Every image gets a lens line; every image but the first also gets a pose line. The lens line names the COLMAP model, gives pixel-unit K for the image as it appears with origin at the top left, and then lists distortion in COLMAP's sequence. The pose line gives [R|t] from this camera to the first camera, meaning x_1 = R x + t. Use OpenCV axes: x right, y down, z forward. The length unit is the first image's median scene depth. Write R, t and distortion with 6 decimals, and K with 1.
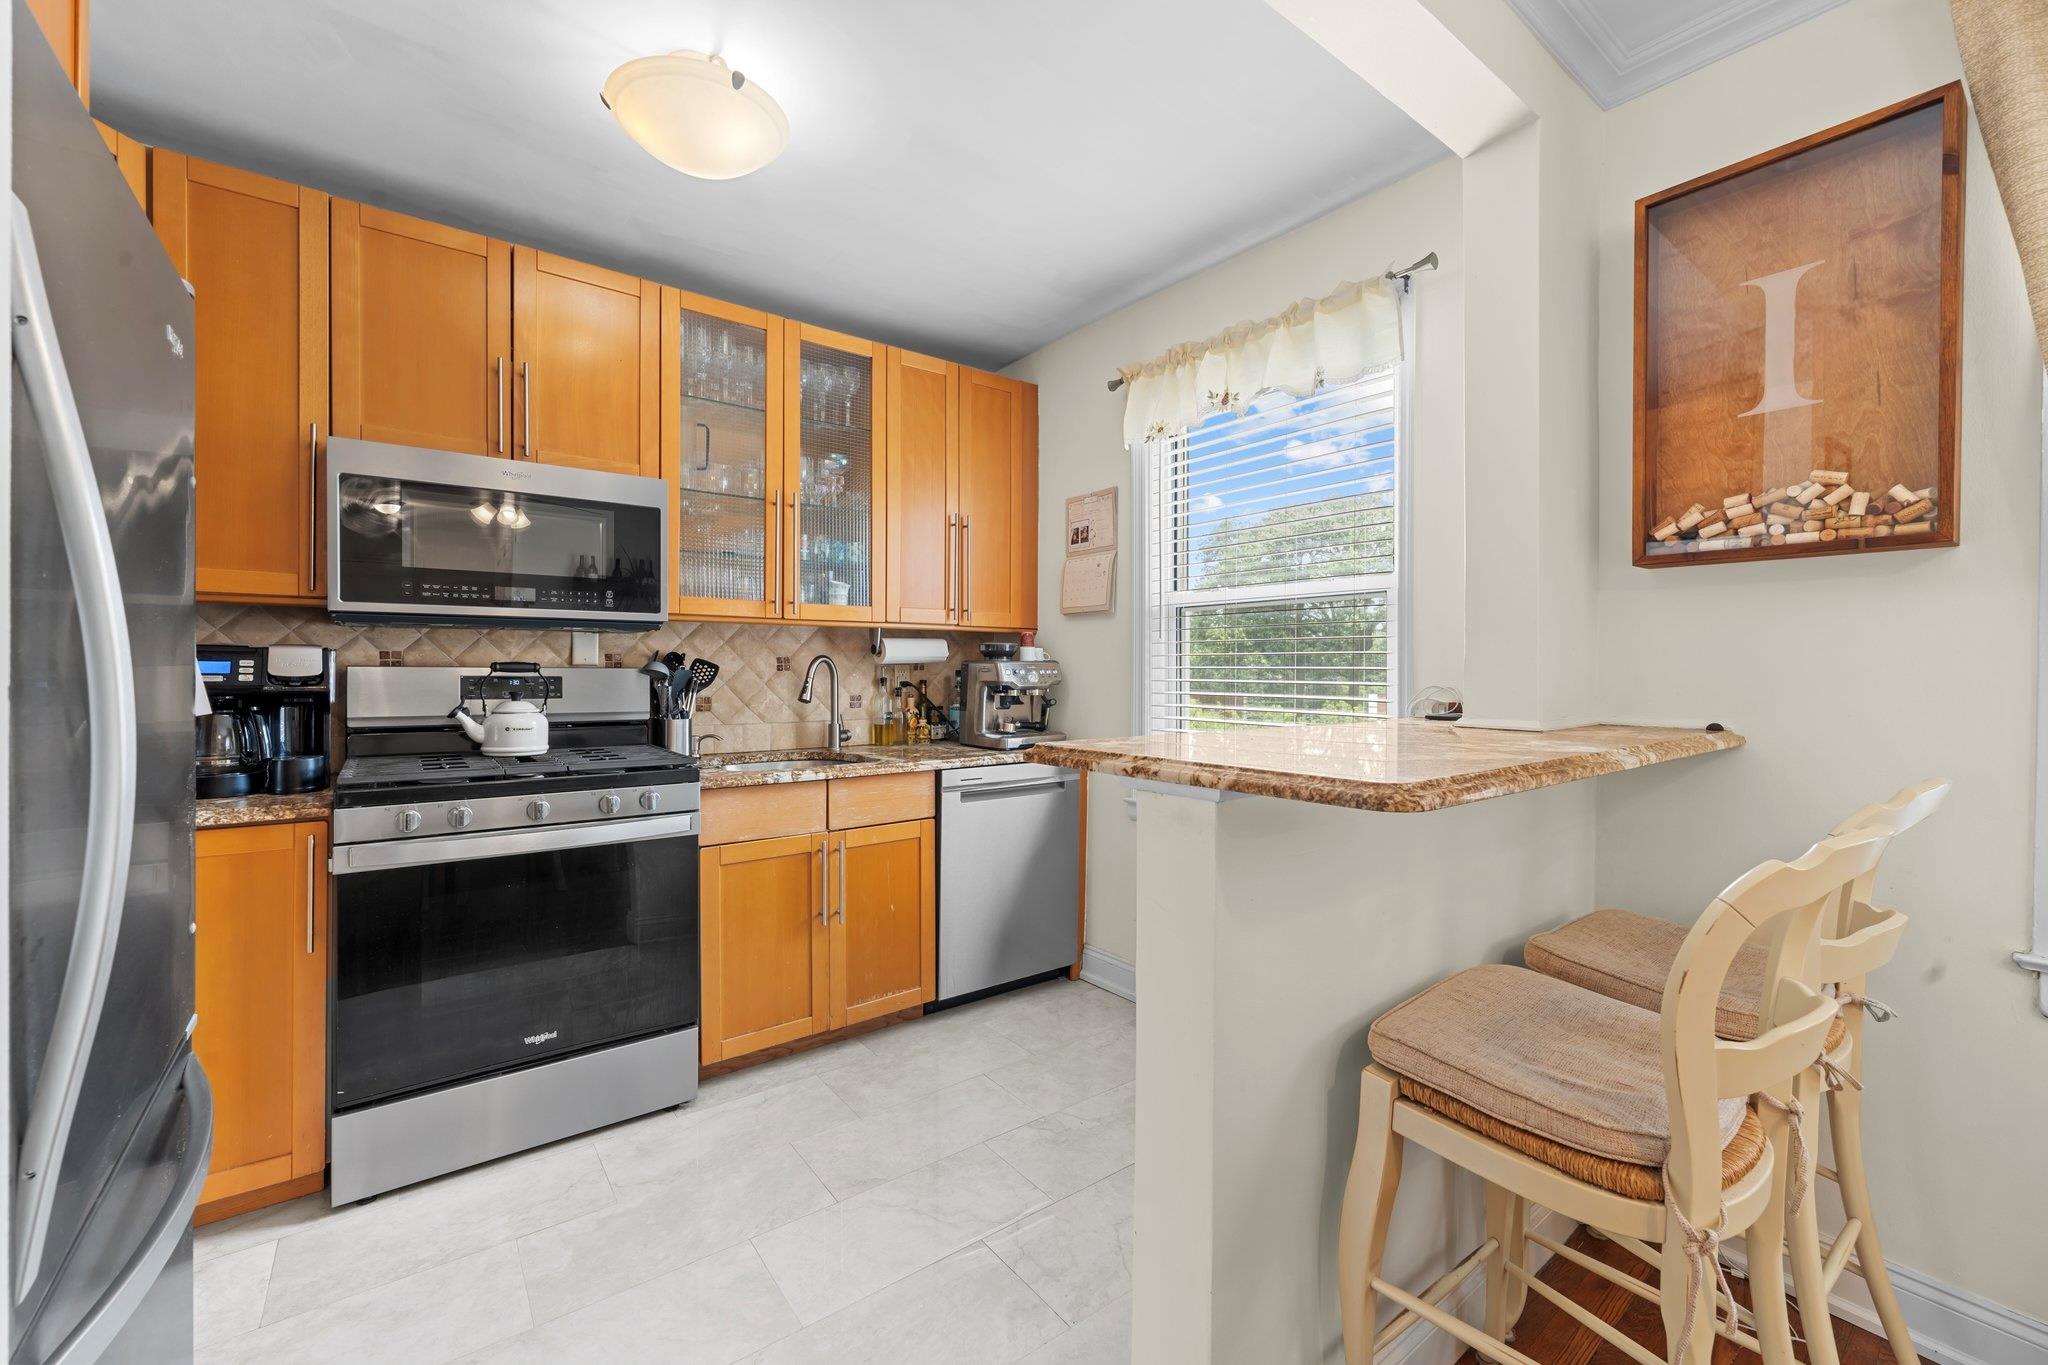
lens RADIAL K [[828.4, 0, 1026.6], [0, 828.4, 675.8], [0, 0, 1]] dist [0.000518, -0.000355]
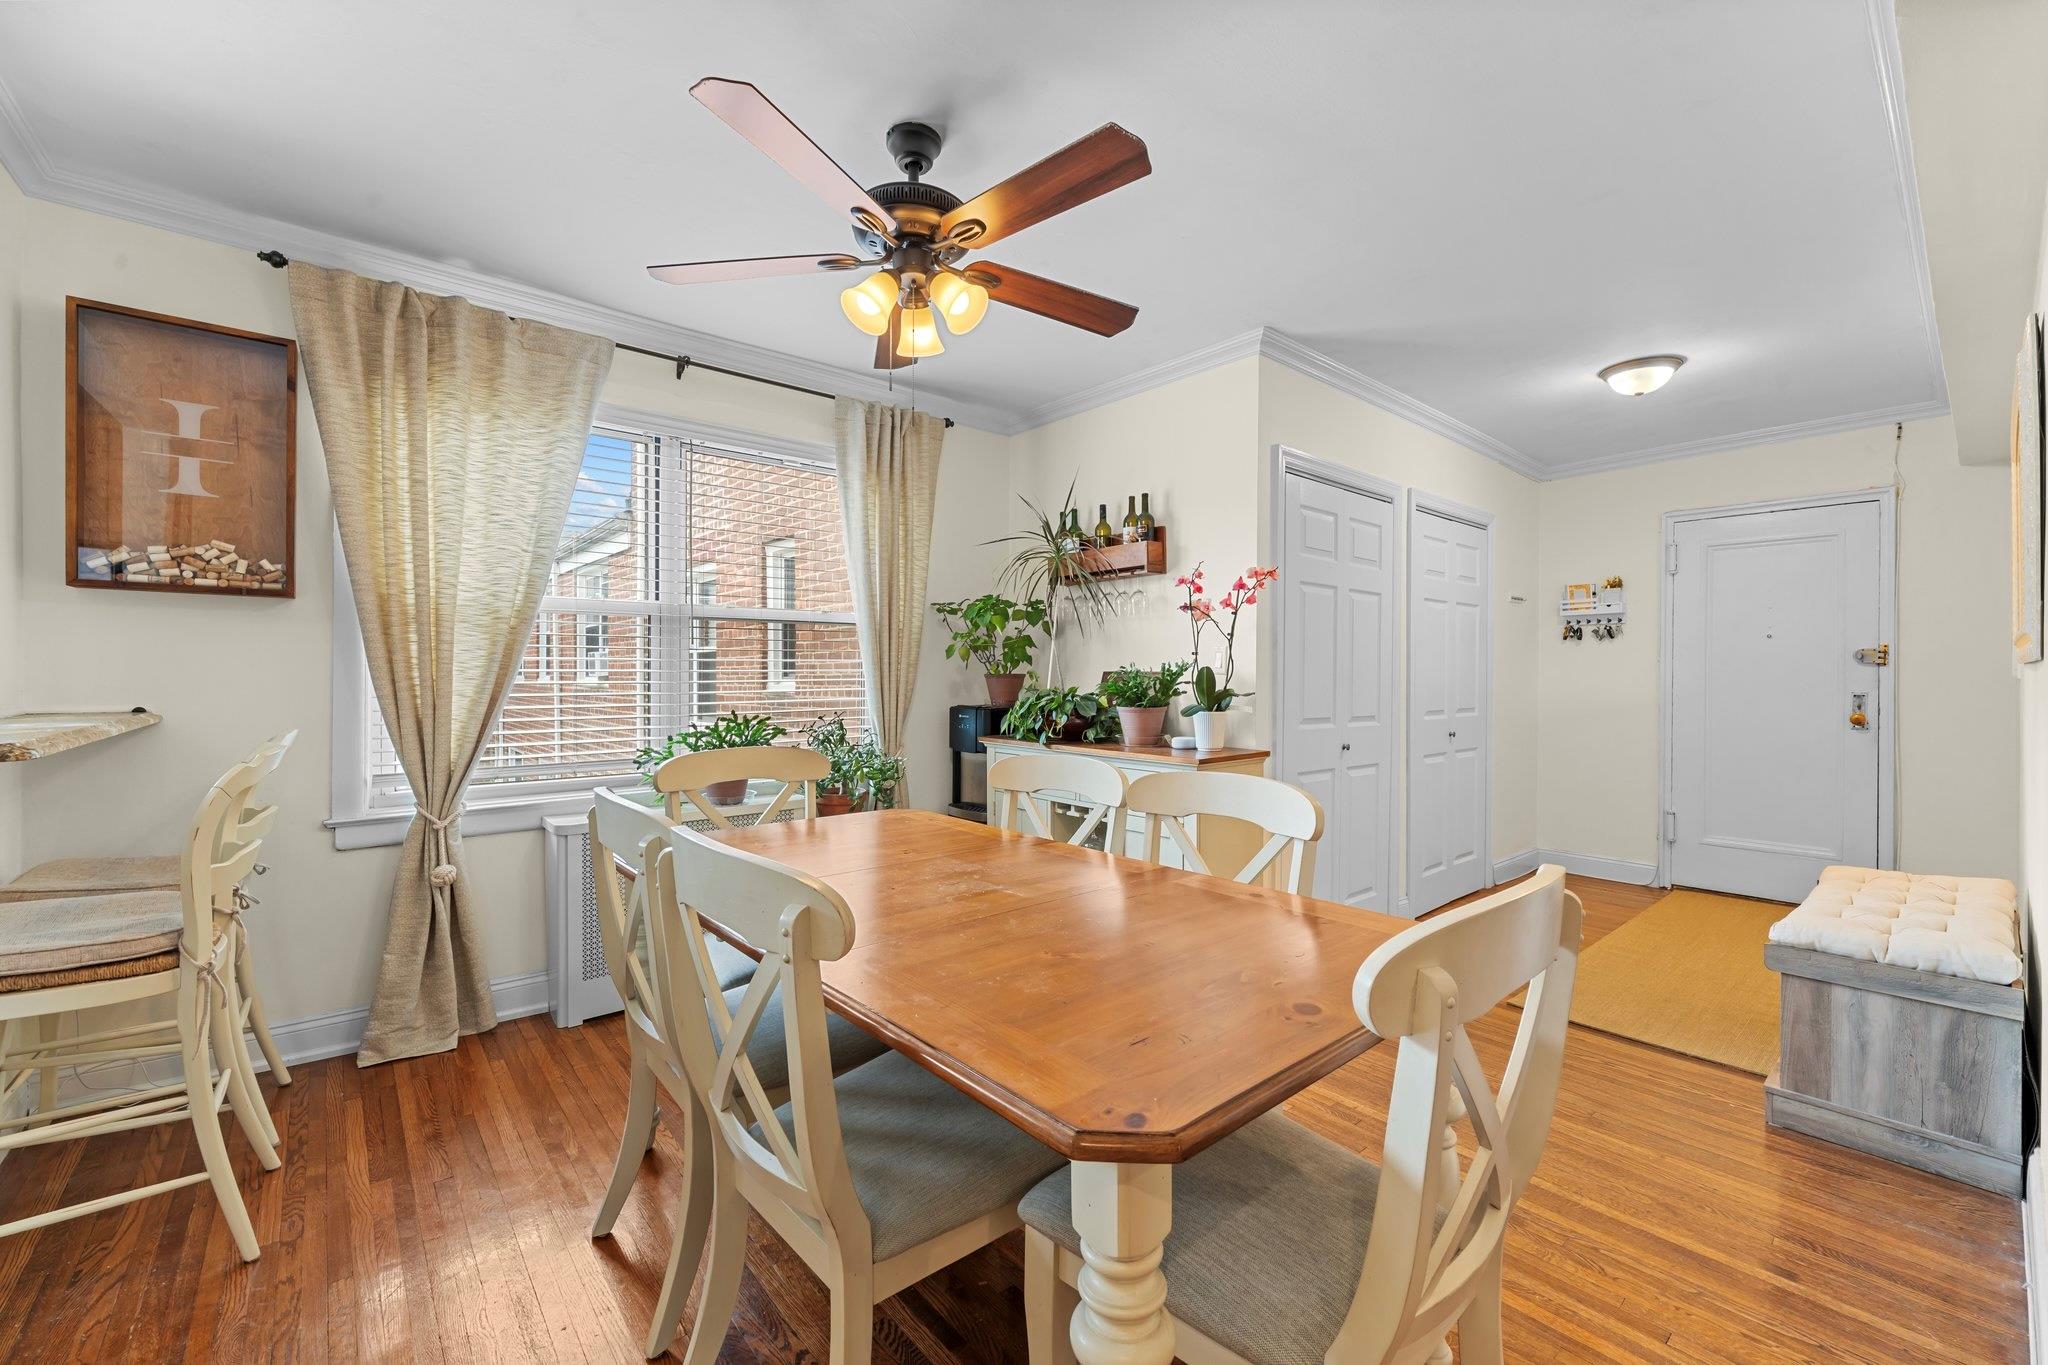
lens RADIAL K [[828.4, 0, 1030.7], [0, 828.4, 676.5], [0, 0, 1]] dist [0.000518, -0.000355]
pose [[-0.040615, -0.006557, 0.999153, -0.375755], [0.002151, 0.999976, 0.006650, 0.000481], [-0.999173, 0.002419, -0.040600, -0.263860]]
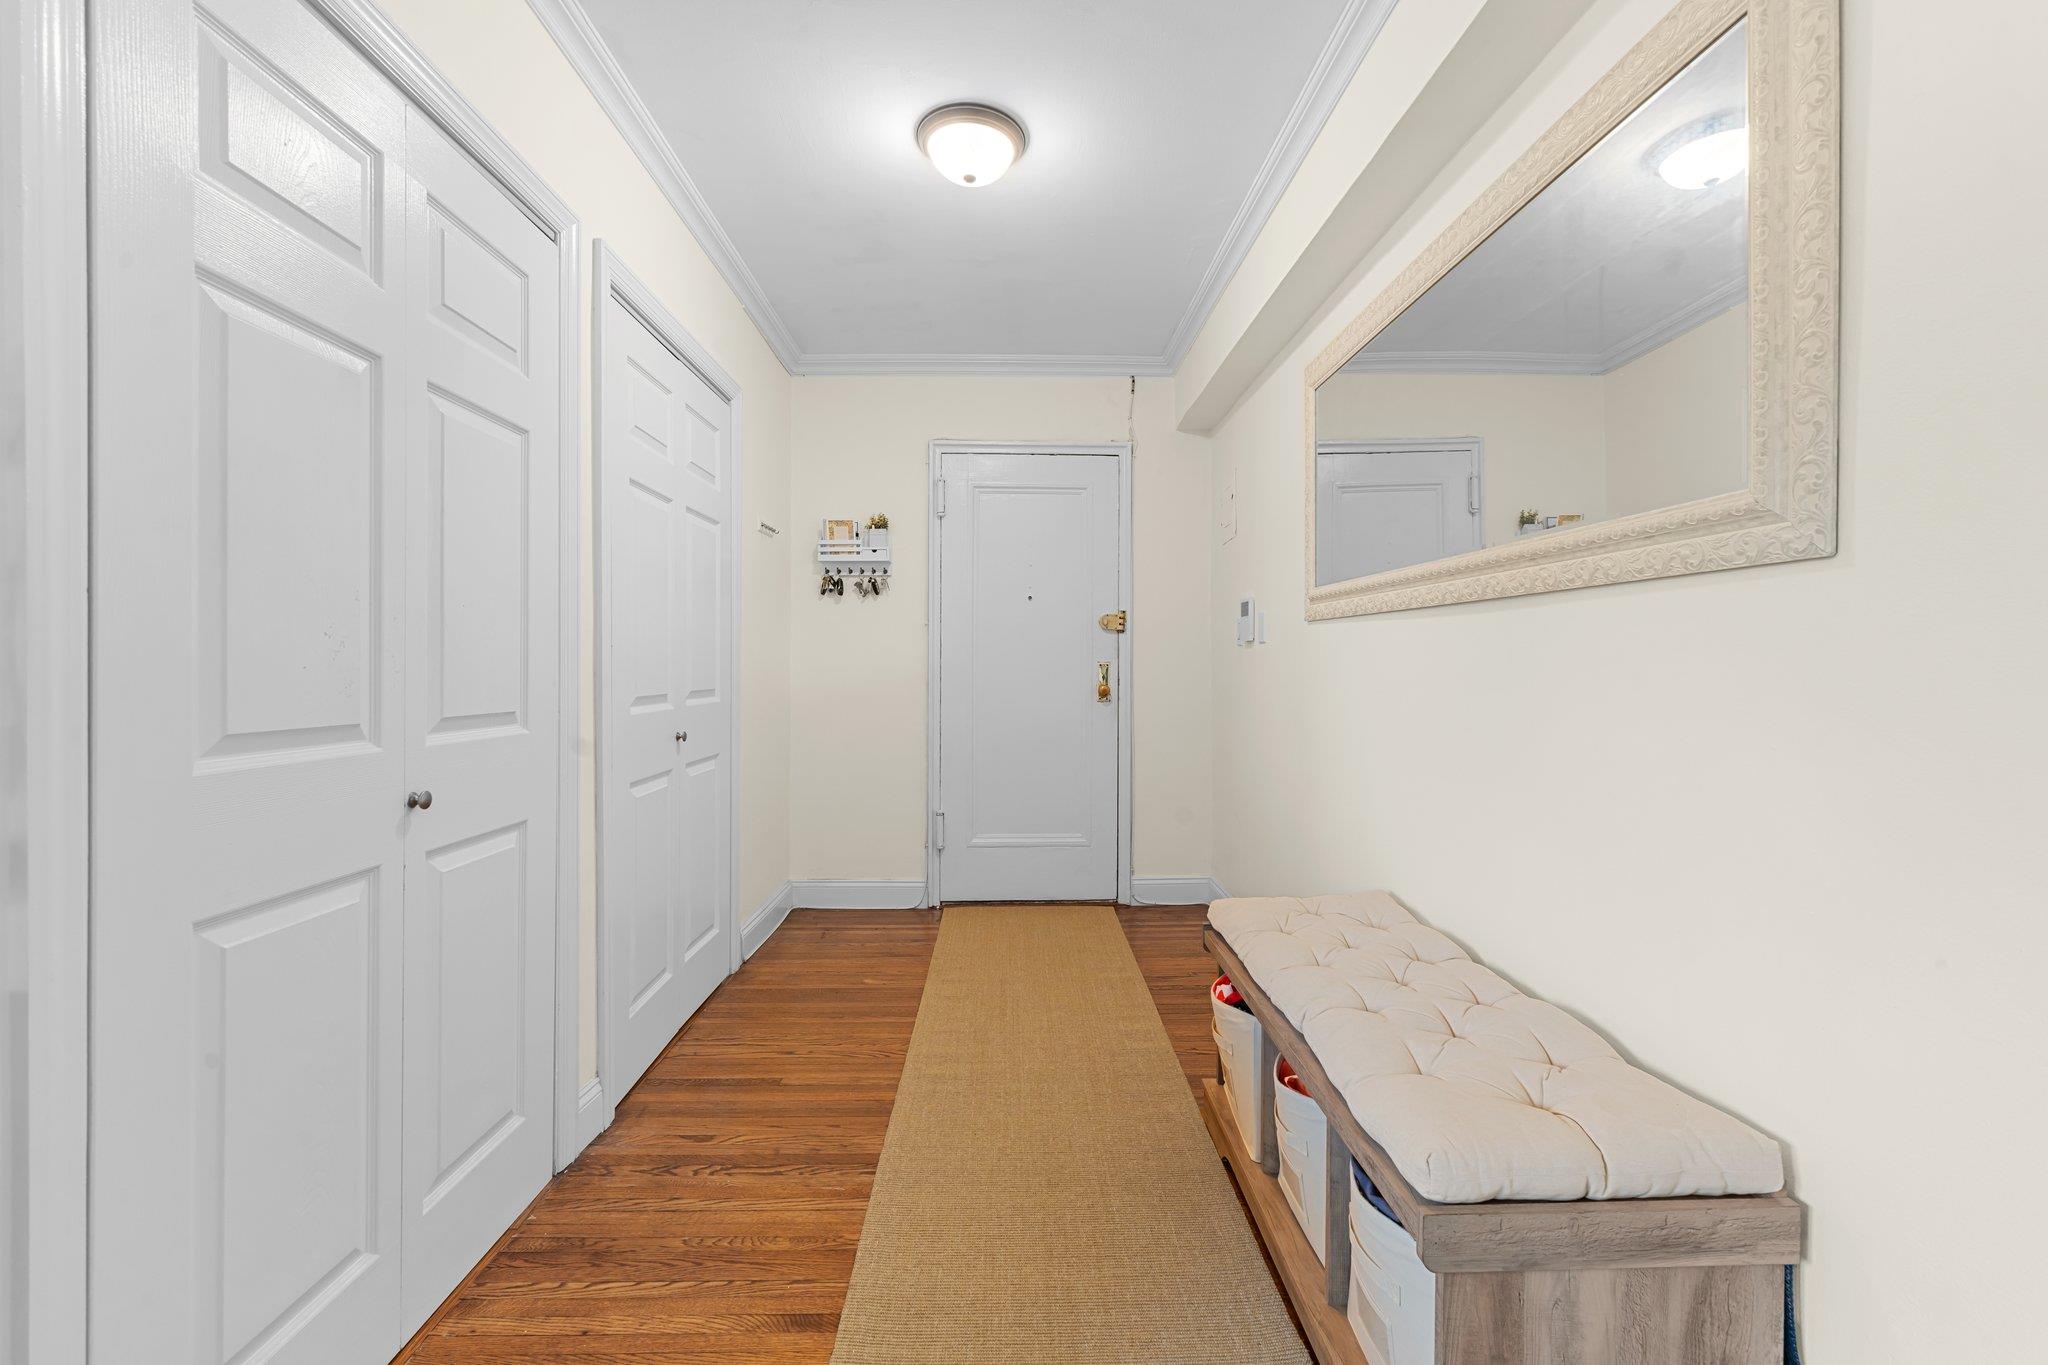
lens RADIAL K [[828.4, 0, 1025.8], [0, 828.4, 672.6], [0, 0, 1]] dist [0.000518, -0.000355]
pose [[-0.797932, -0.012672, 0.602614, 0.365256], [-0.002536, 0.999841, 0.017667, 0.038829], [-0.602742, 0.012569, -0.797837, -0.658456]]
